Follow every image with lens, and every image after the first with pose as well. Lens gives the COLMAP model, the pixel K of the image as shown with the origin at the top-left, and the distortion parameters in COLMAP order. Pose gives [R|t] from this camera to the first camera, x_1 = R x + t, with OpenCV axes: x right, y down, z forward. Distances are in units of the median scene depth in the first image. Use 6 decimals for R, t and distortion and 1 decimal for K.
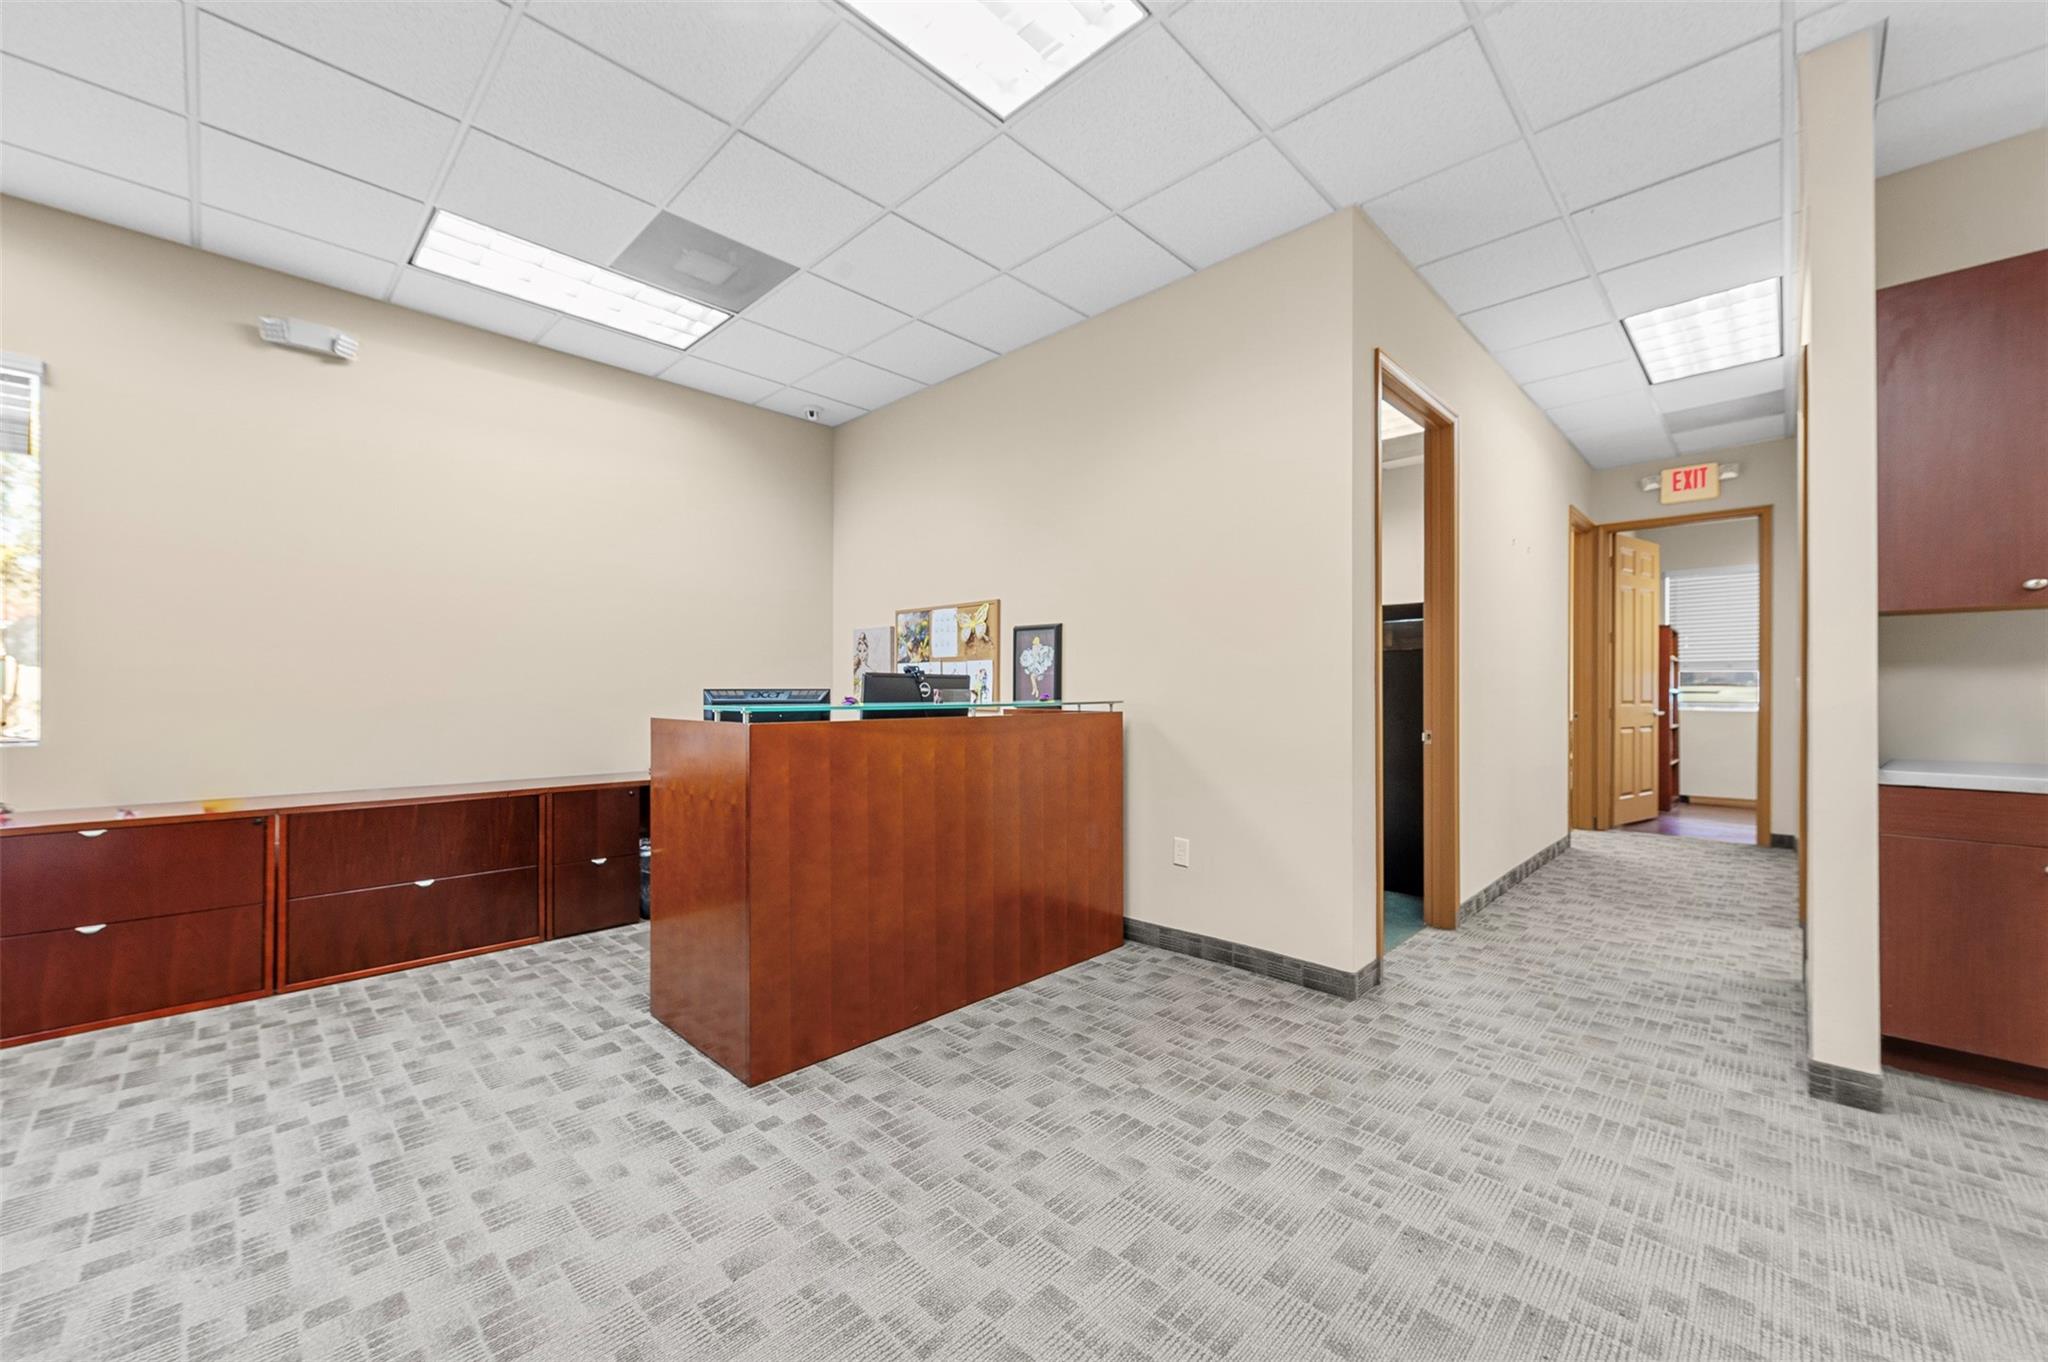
lens RADIAL K [[804.0, 0, 987.7], [0, 804.0, 689.2], [0, 0, 1]] dist [0.005995, -0.003001]
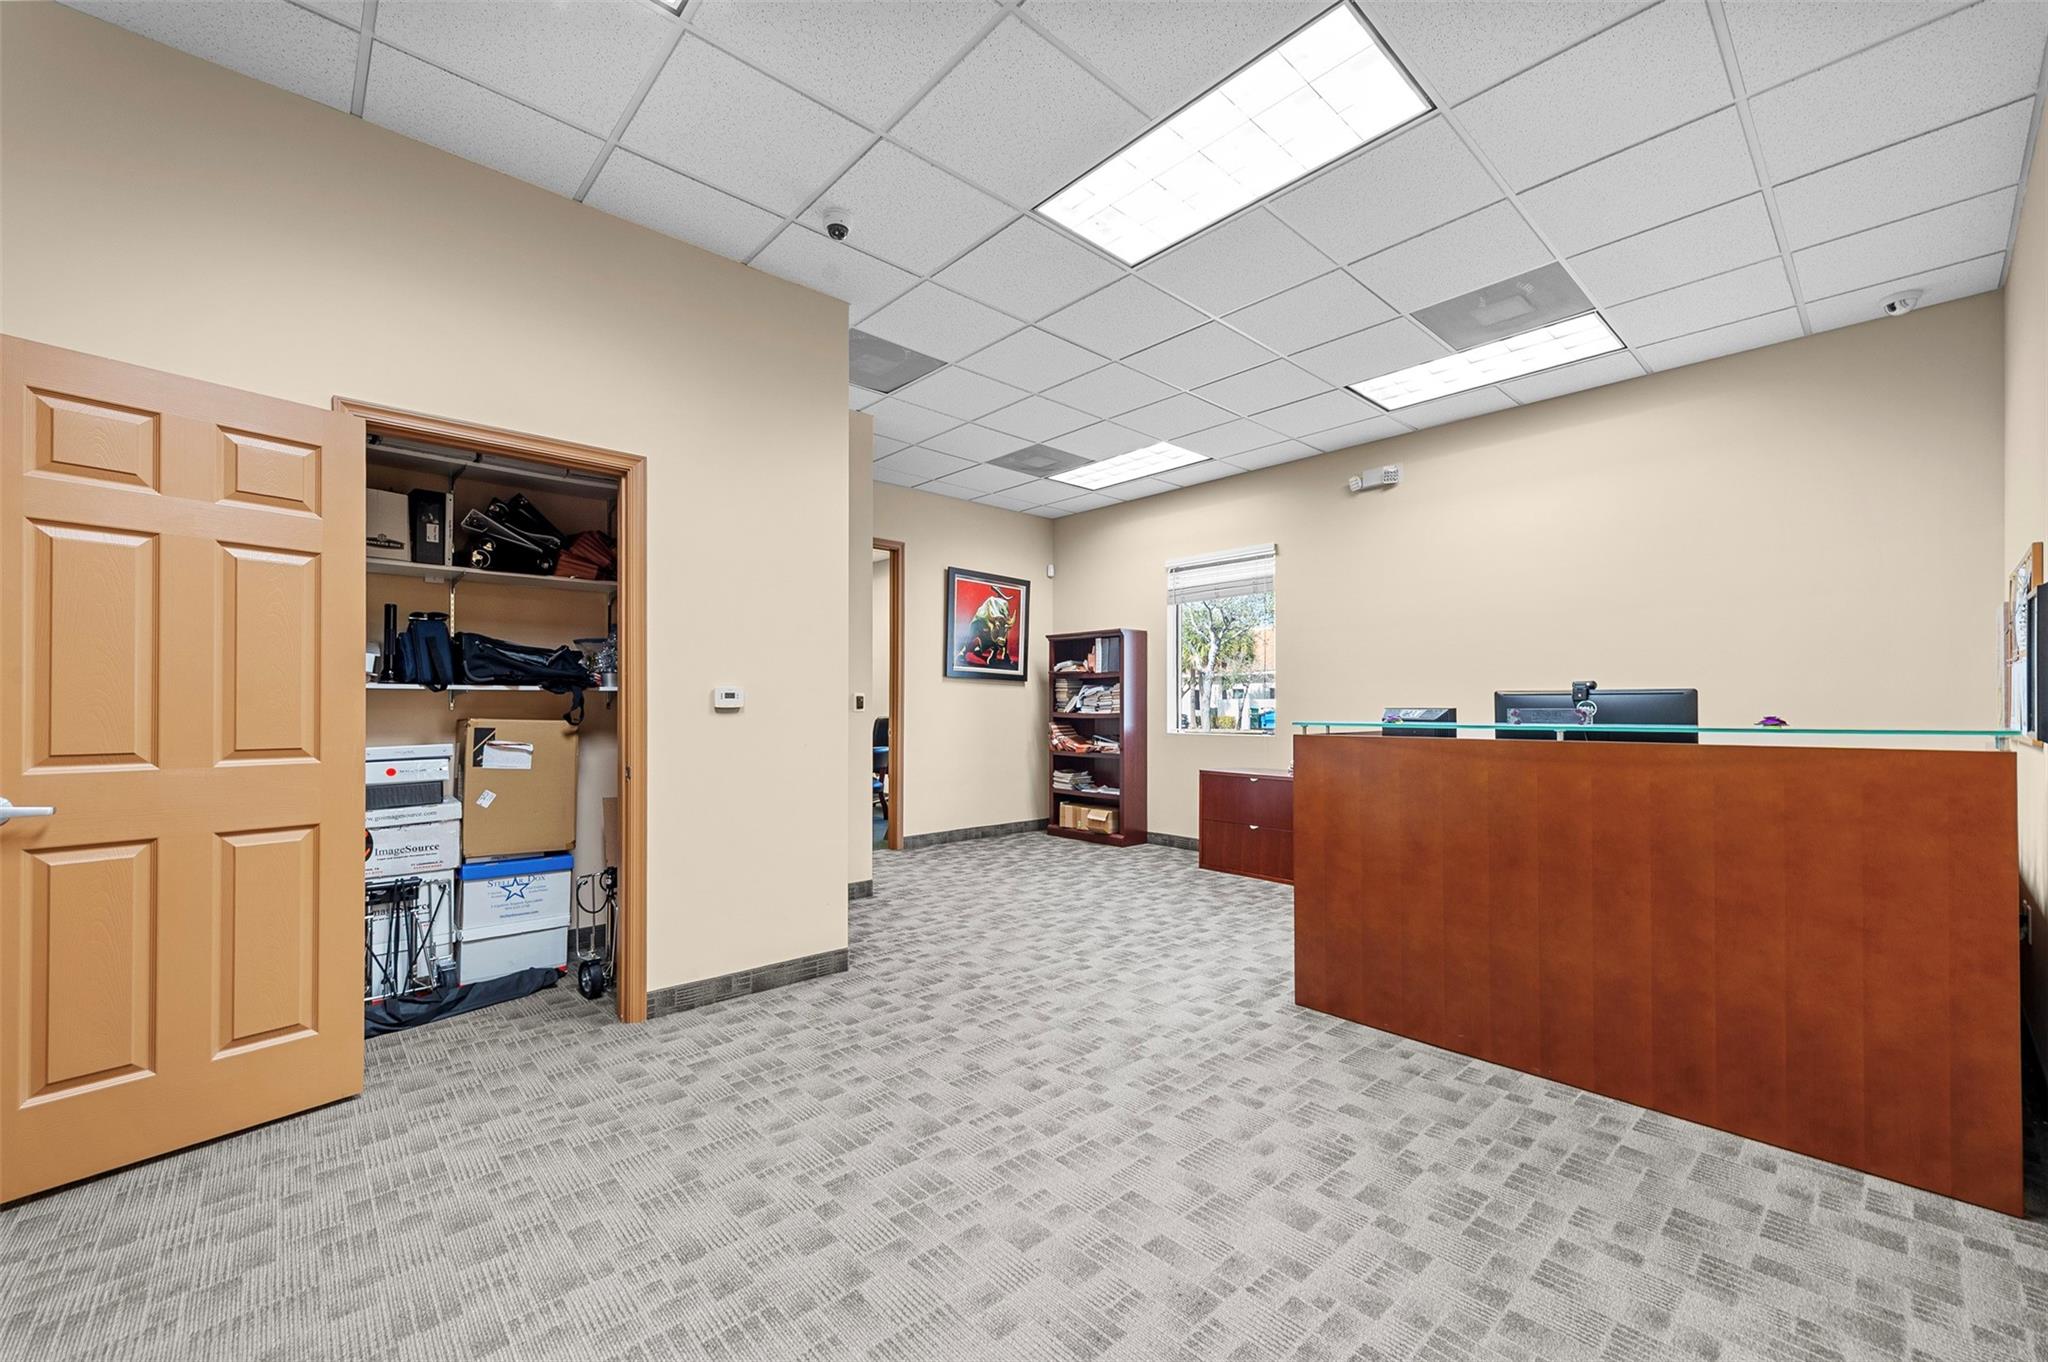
lens RADIAL K [[804.0, 0, 1024.0], [0, 804.0, 711.5], [0, 0, 1]] dist [0.005995, -0.003001]
pose [[-0.053657, 0.003448, -0.998553, 0.939989], [0.001417, 0.999993, 0.003377, -0.000064], [0.998558, -0.001234, -0.053661, 0.543026]]
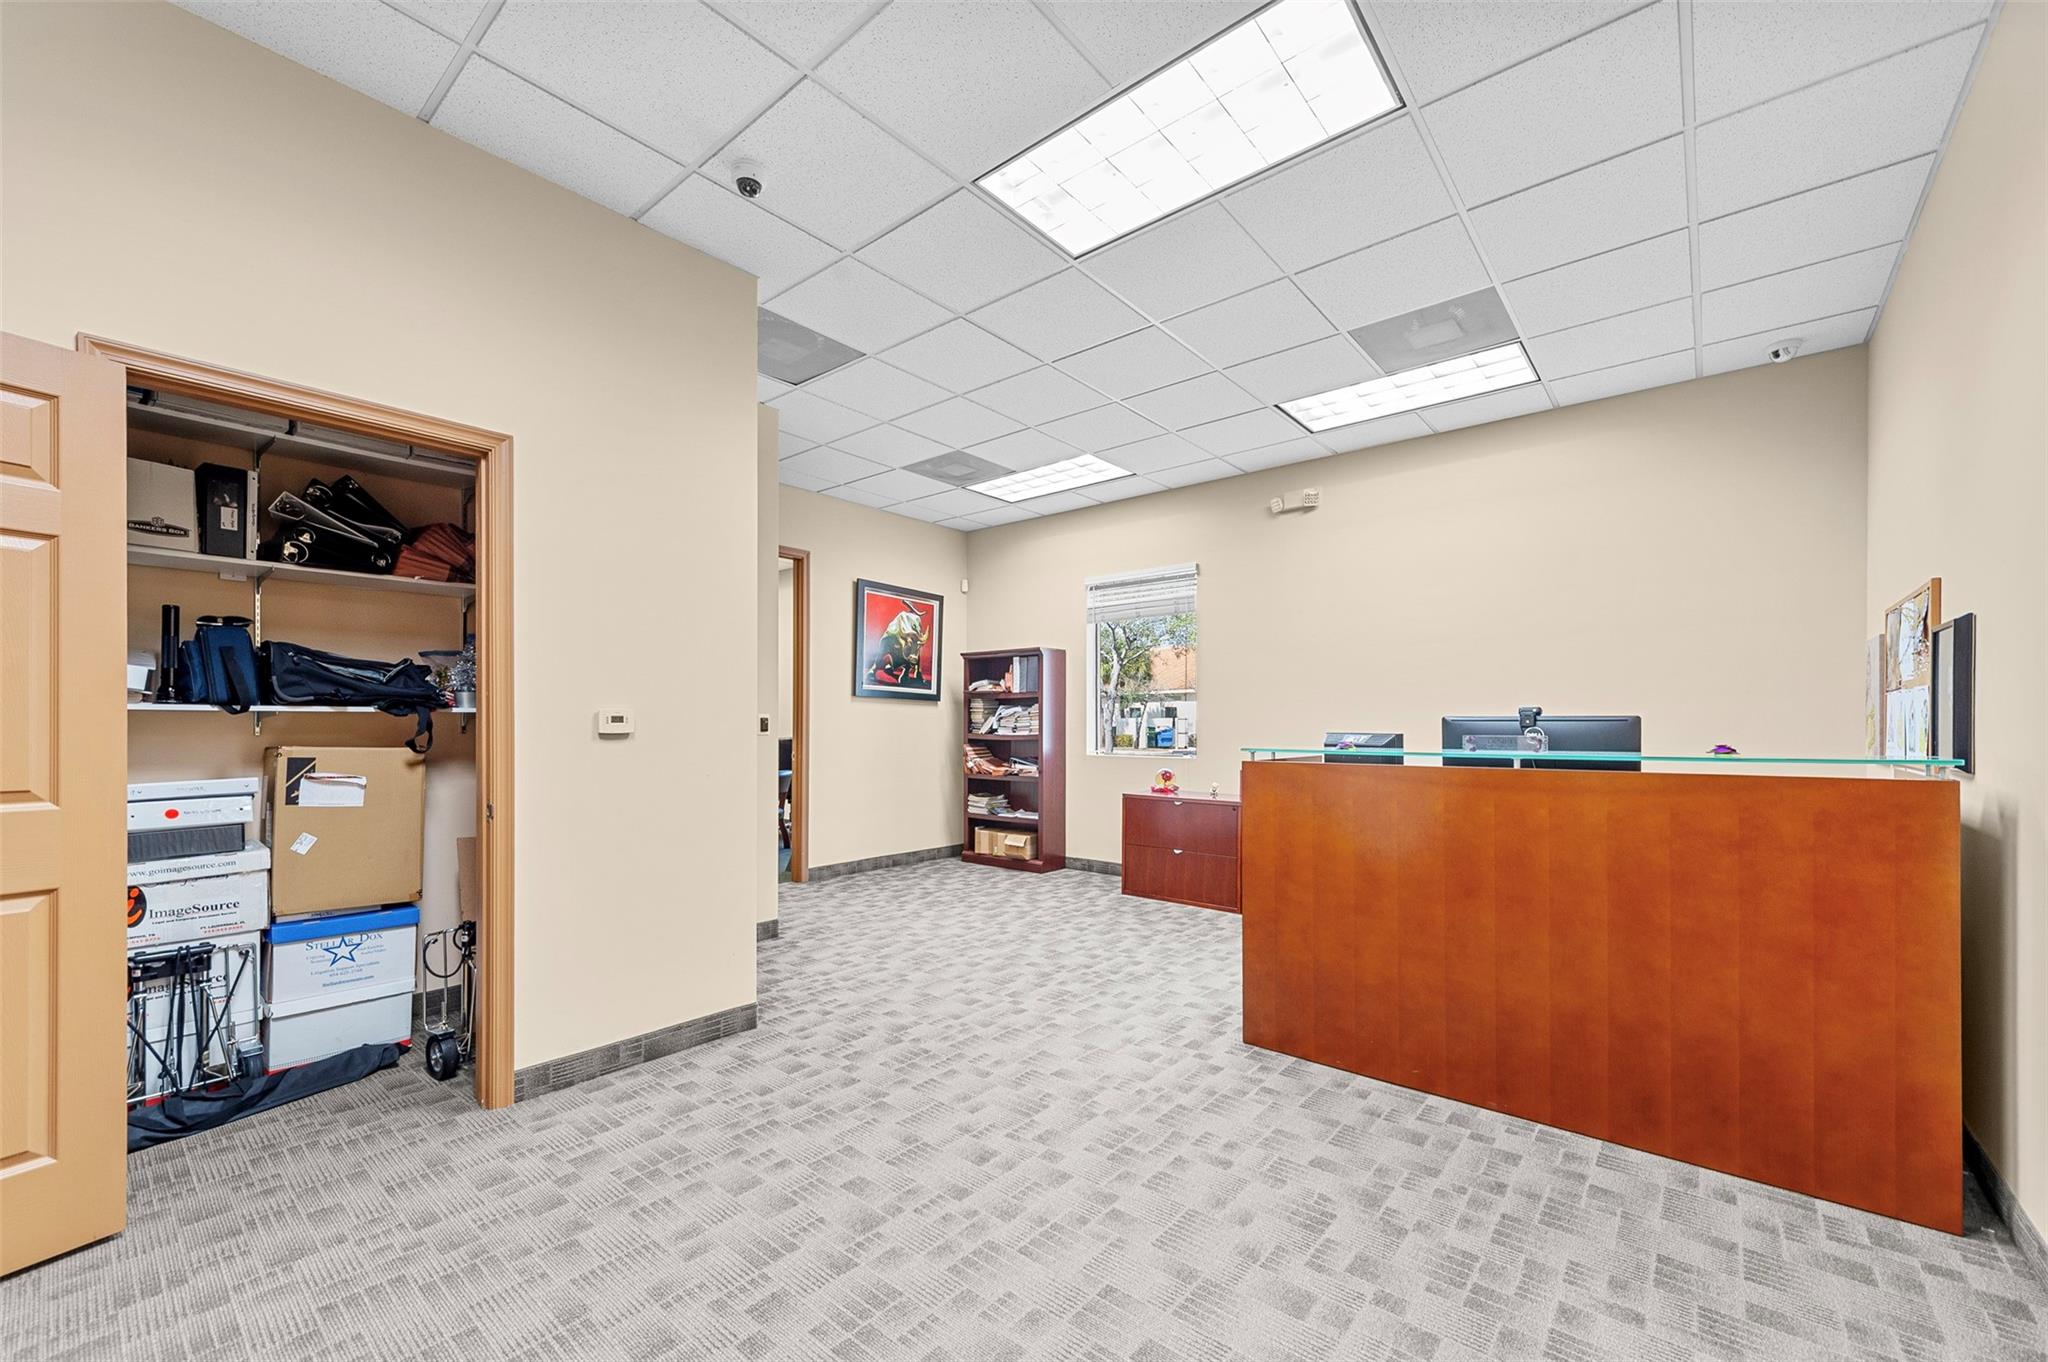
lens RADIAL K [[804.0, 0, 1028.1], [0, 804.0, 732.1], [0, 0, 1]] dist [0.005995, -0.003001]
pose [[0.081195, 0.007283, -0.996672, 0.842319], [0.000725, 0.999973, 0.007366, -0.011065], [0.996698, -0.001320, 0.081188, 0.484580]]
